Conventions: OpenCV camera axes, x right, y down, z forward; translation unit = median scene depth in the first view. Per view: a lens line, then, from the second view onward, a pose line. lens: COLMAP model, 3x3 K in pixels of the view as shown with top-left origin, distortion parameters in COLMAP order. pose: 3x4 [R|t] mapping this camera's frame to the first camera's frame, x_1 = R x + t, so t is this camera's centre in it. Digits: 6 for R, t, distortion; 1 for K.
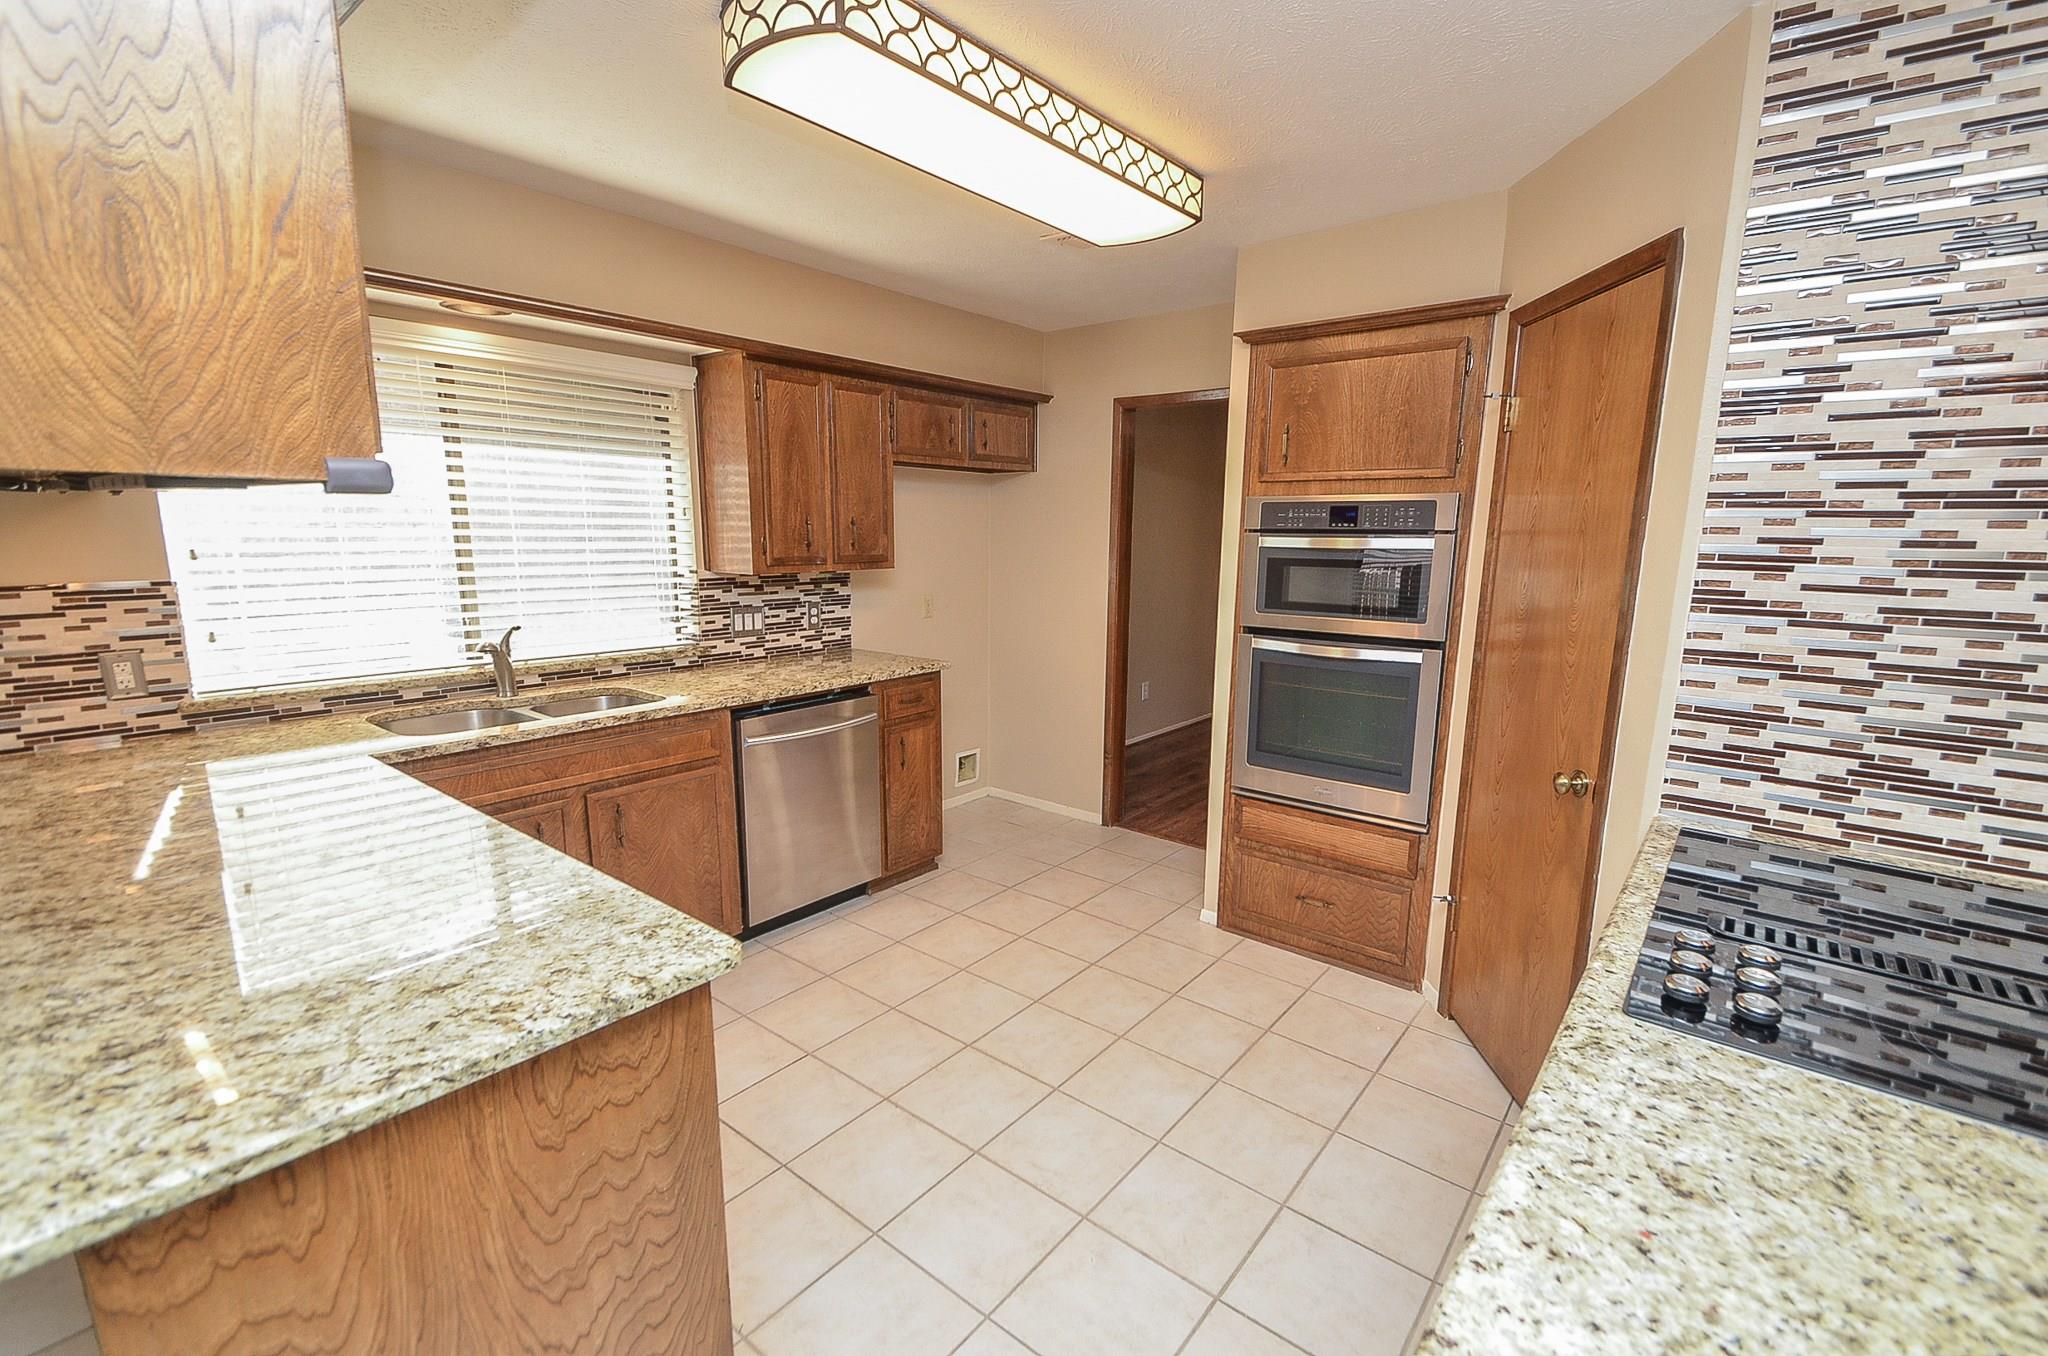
lens RADIAL K [[886.5, 0, 1031.8], [0, 886.5, 695.9], [0, 0, 1]] dist [0.029545, -0.019398]
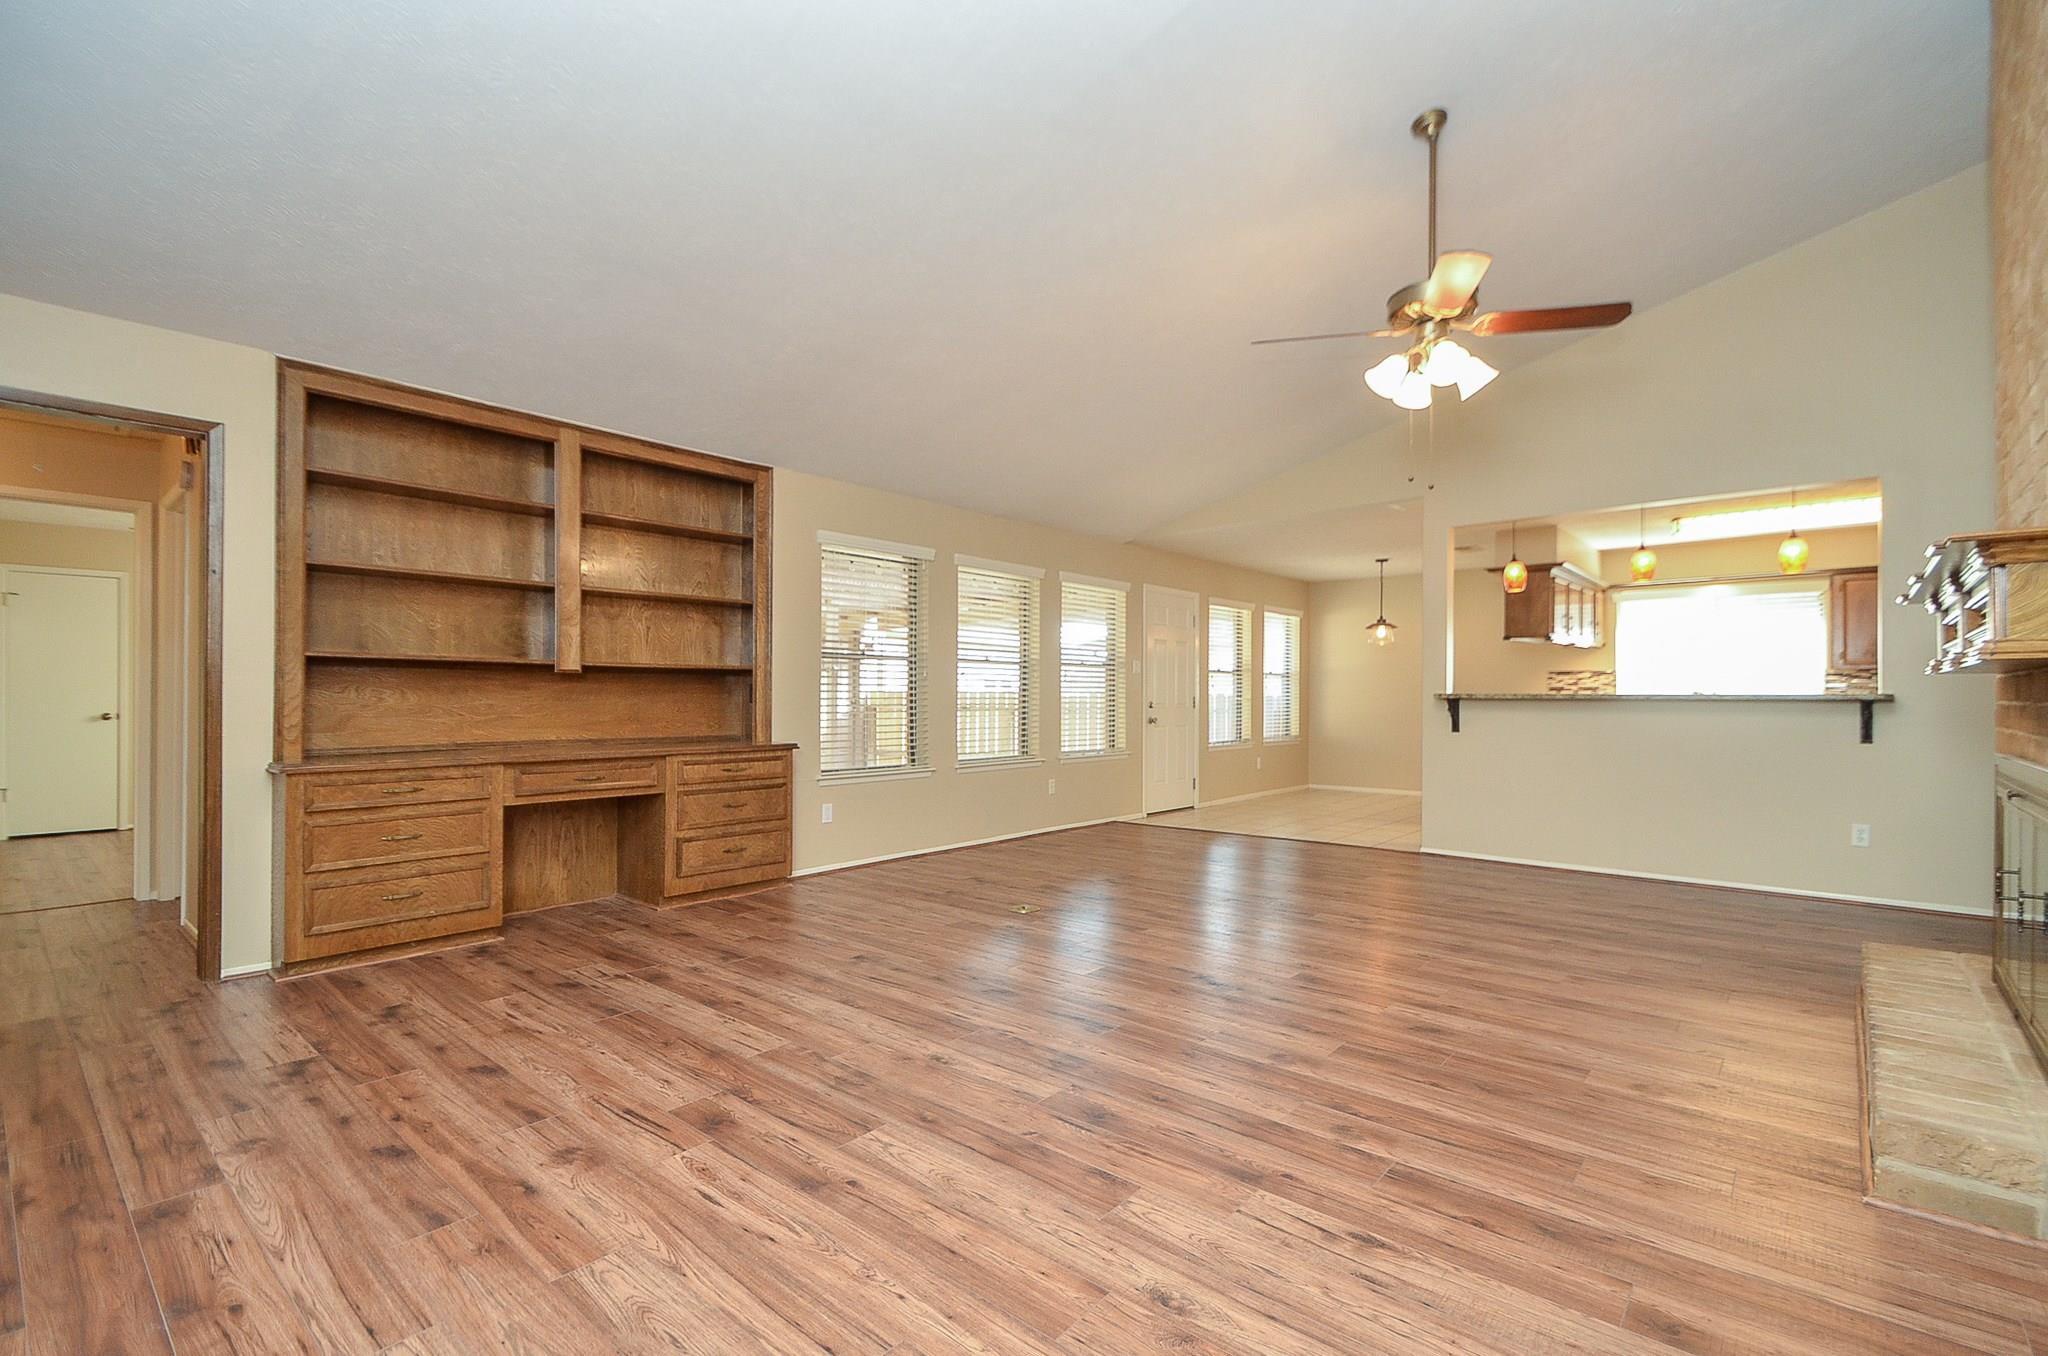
lens RADIAL K [[905.1, 0, 1033.0], [0, 905.1, 698.7], [0, 0, 1]] dist [0.033037, -0.020895]
pose [[-0.035494, -0.009320, -0.999326, 2.494398], [-0.191435, 0.981503, -0.002355, 0.394226], [0.980863, 0.191222, -0.036621, -1.020579]]
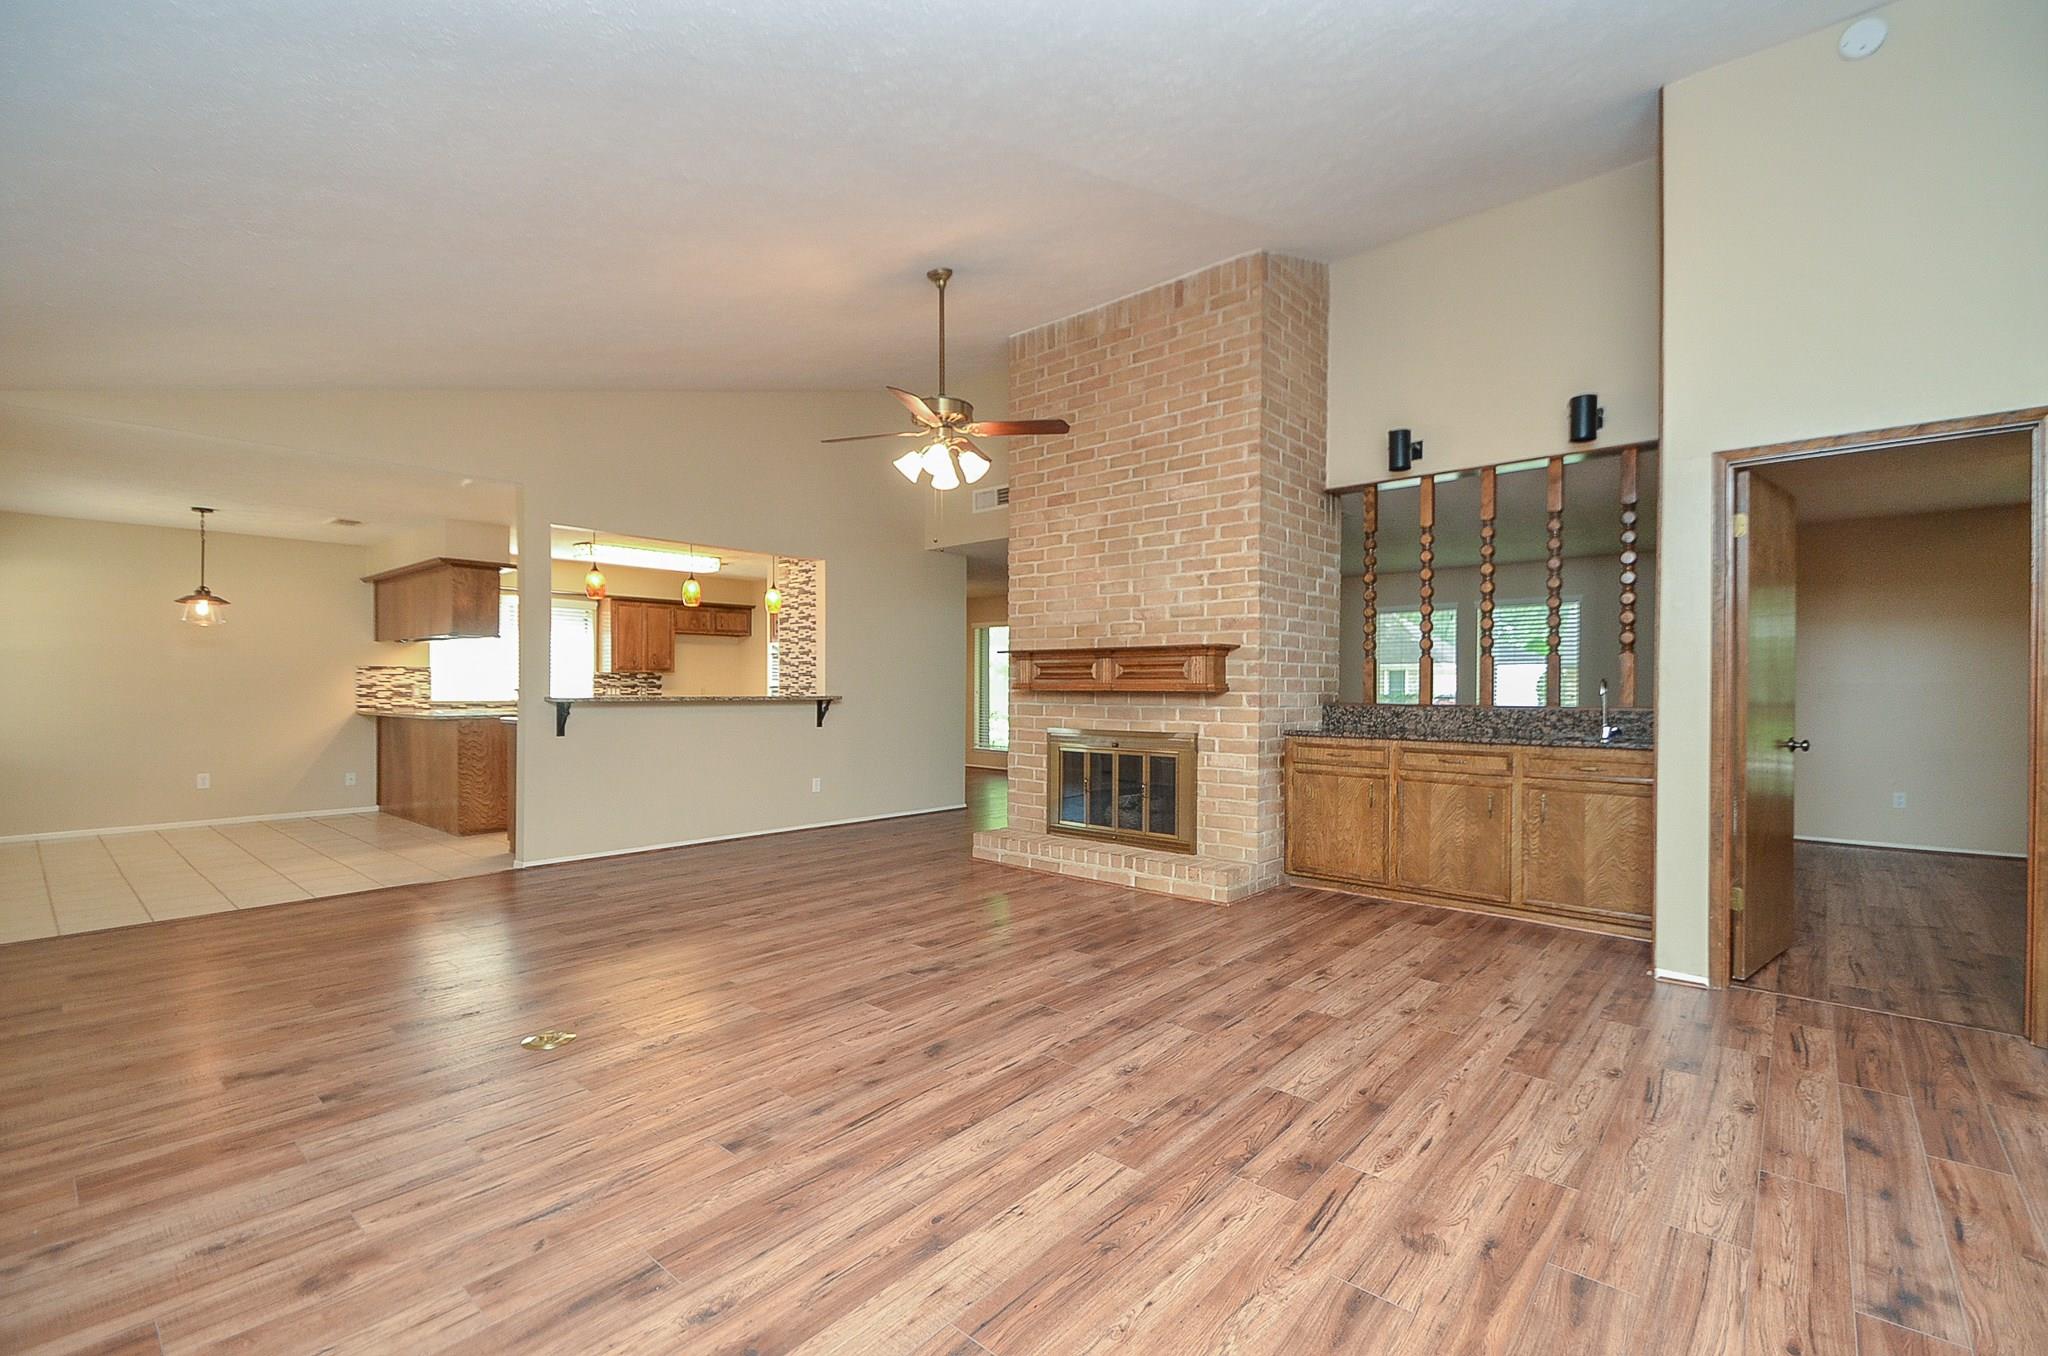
lens RADIAL K [[886.5, 0, 1031.8], [0, 886.5, 695.9], [0, 0, 1]] dist [0.029545, -0.019398]
pose [[0.999171, -0.007120, -0.040077, 1.430445], [-0.000175, 0.983822, -0.179147, 0.561527], [0.040704, 0.179005, 0.983006, -2.162354]]
